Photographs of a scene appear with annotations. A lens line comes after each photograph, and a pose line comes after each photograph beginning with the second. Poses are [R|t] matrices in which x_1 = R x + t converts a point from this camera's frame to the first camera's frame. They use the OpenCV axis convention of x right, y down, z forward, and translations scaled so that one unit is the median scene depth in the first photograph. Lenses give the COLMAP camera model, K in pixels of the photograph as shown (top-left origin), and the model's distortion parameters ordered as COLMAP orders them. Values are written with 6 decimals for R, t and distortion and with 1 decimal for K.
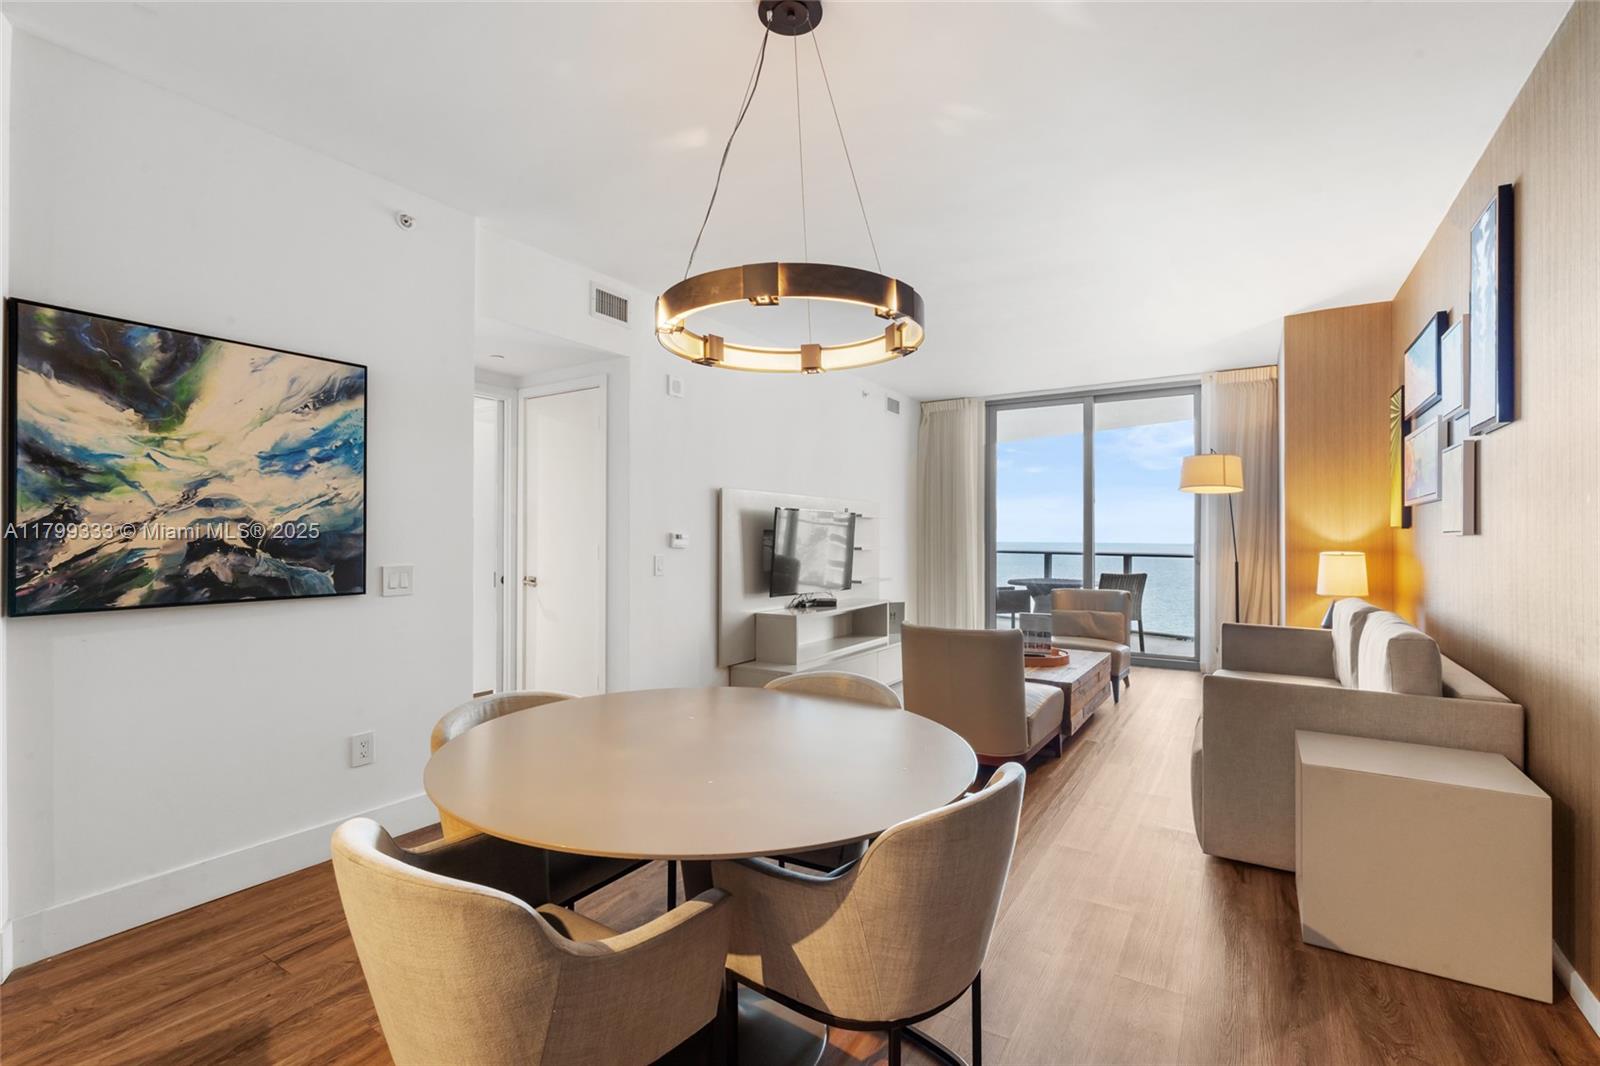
lens RADIAL K [[710.9, 0, 807.9], [0, 710.9, 530.9], [0, 0, 1]] dist [-0.004548, 0.000705]
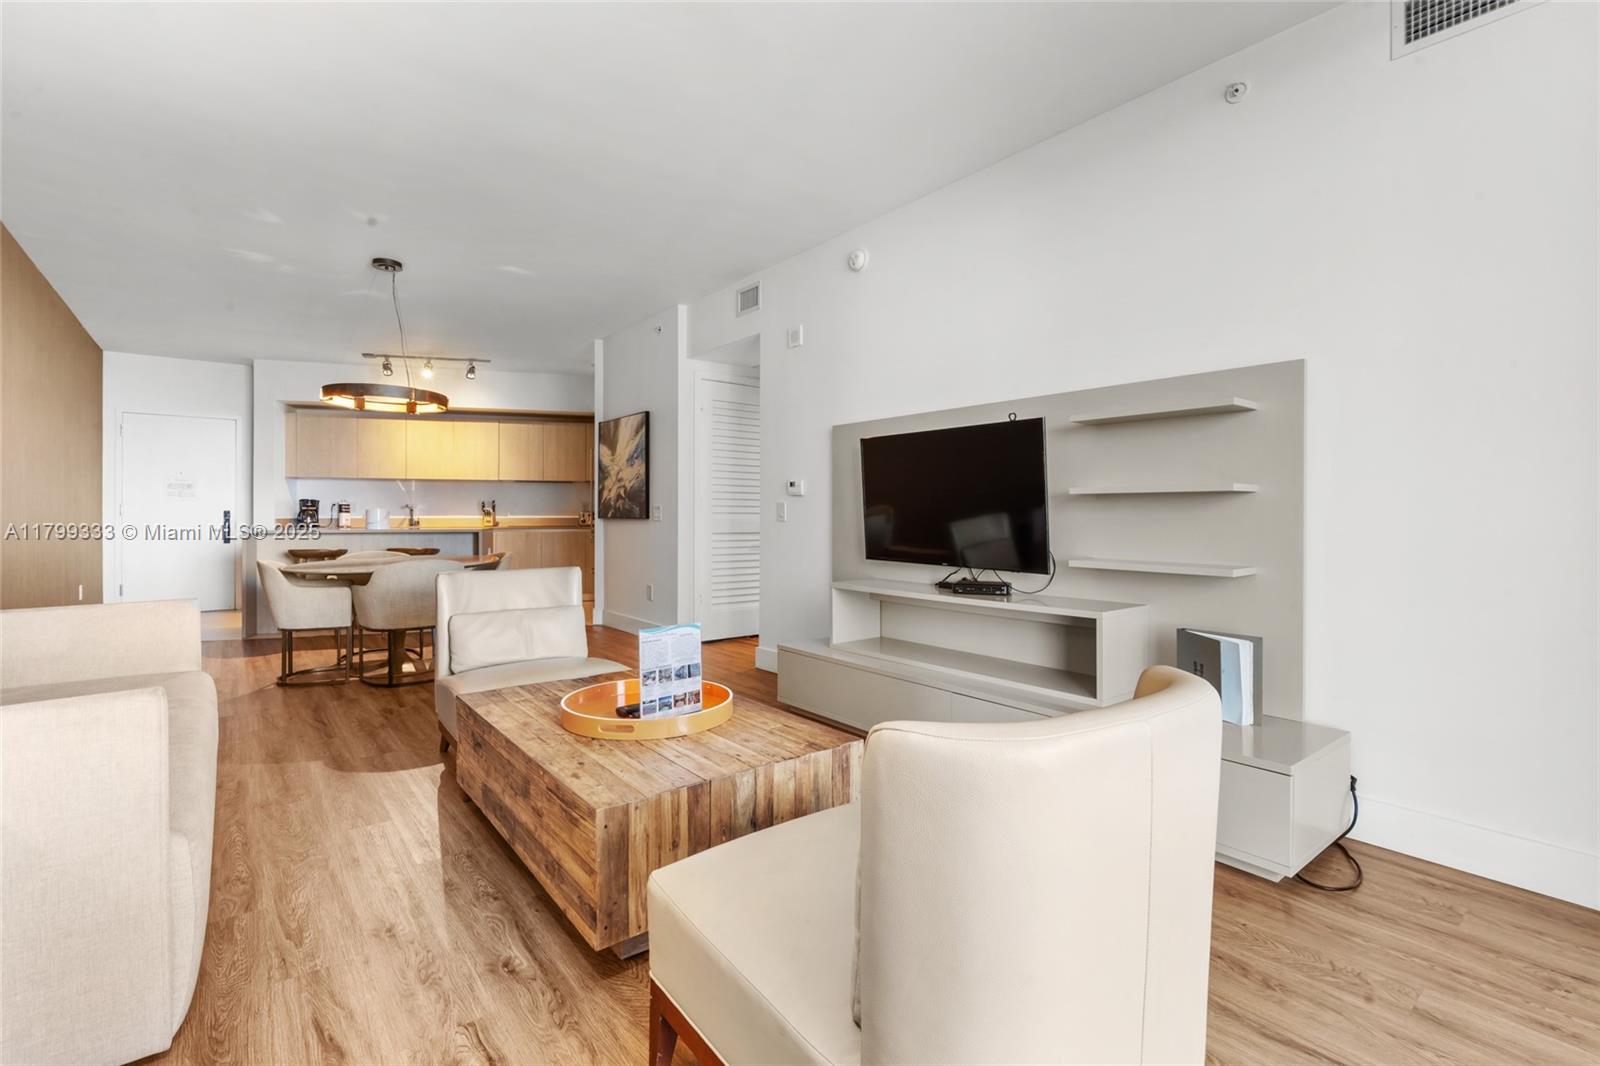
lens RADIAL K [[721.6, 0, 803.9], [0, 721.6, 512.3], [0, 0, 1]] dist [0.000768, 0.000368]
pose [[-0.333064, -0.005050, -0.942891, 1.284614], [0.005714, 0.999956, -0.007374, 0.091099], [0.942887, -0.007844, -0.333020, 2.225473]]
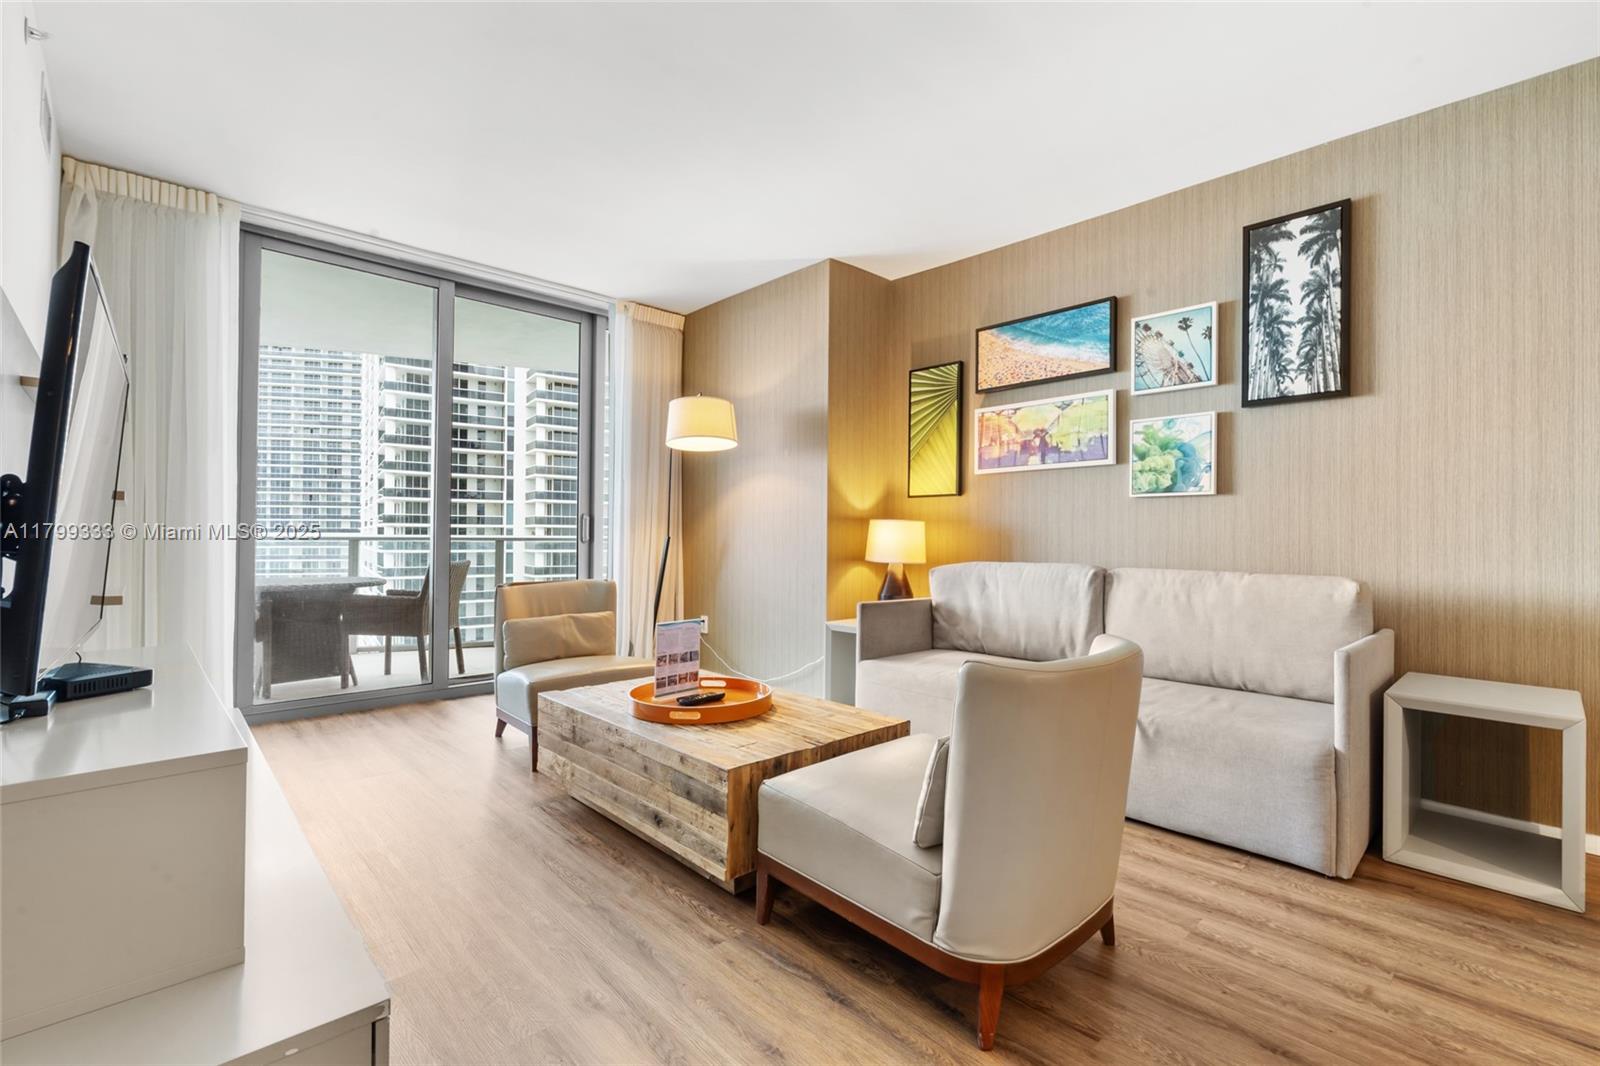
lens RADIAL K [[710.9, 0, 807.9], [0, 710.9, 530.9], [0, 0, 1]] dist [-0.004548, 0.000705]
pose [[0.248517, 0.009670, 0.968579, -0.354960], [-0.014745, 0.999872, -0.006200, 0.085512], [-0.968515, -0.012741, 0.248628, 1.392604]]
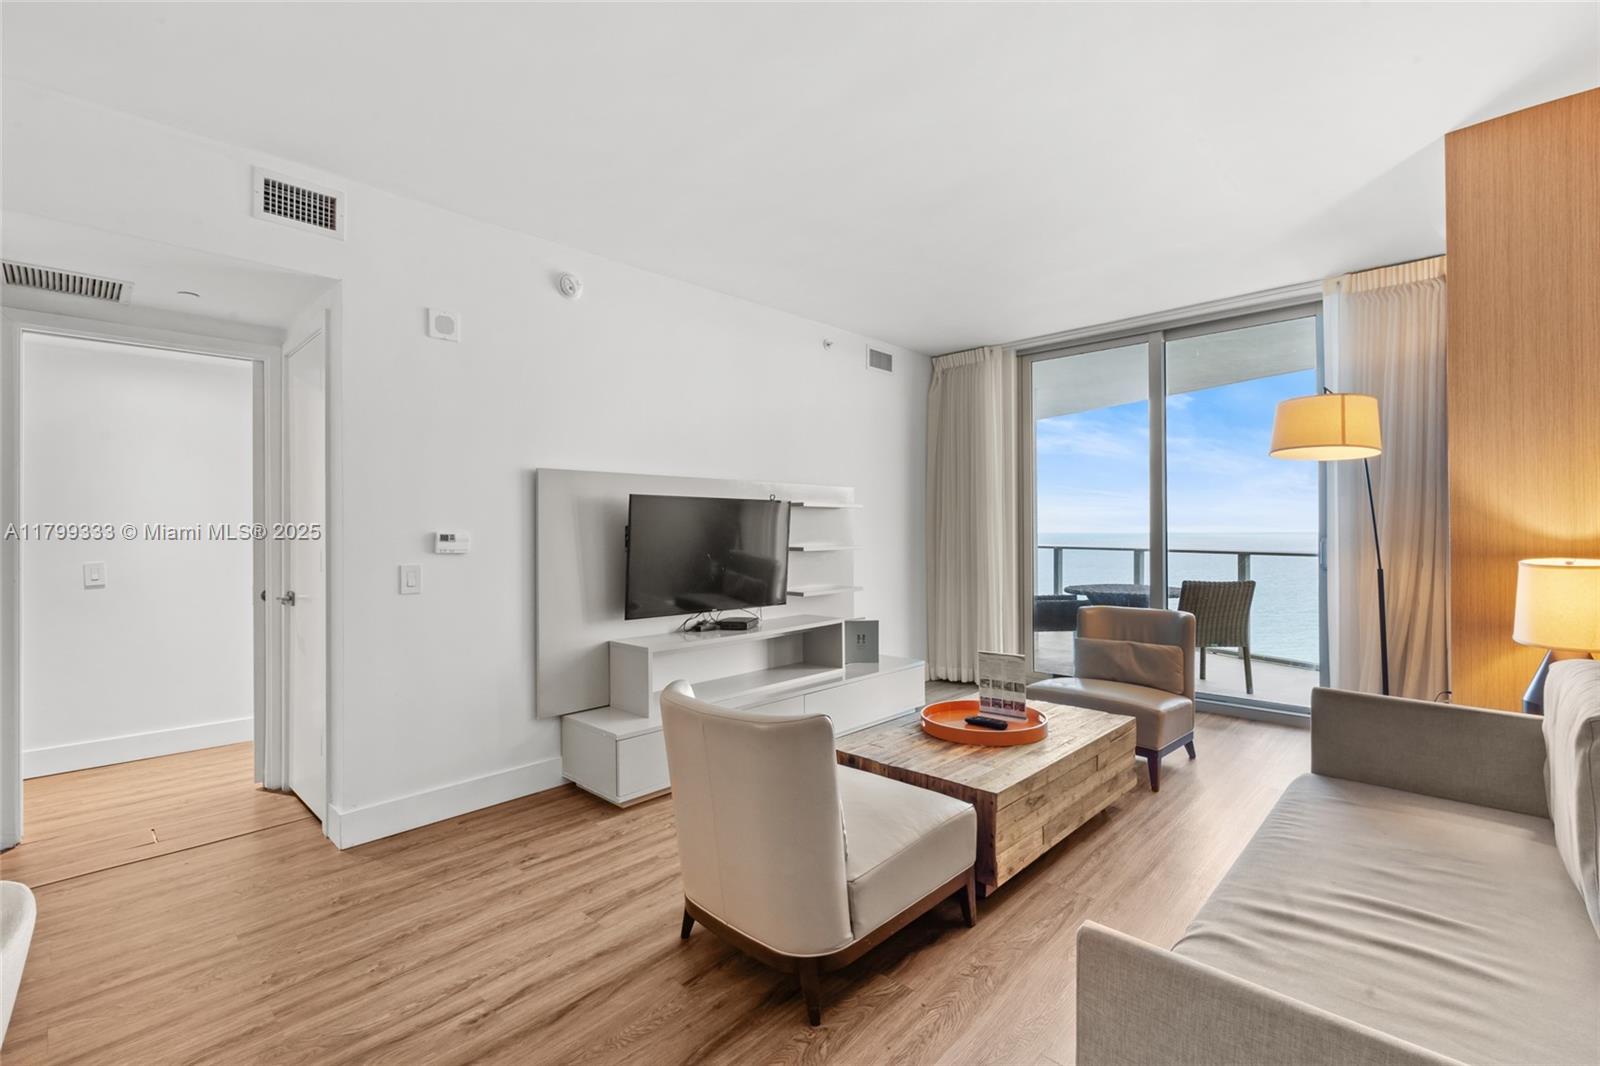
lens RADIAL K [[711.3, 0, 806.5], [0, 711.3, 523.9], [0, 0, 1]] dist [-0.000820, -0.000159]
pose [[0.981179, -0.009533, -0.192866, 0.496344], [0.009835, 0.999951, 0.000609, -0.004366], [0.192851, -0.002494, 0.981225, 0.619172]]
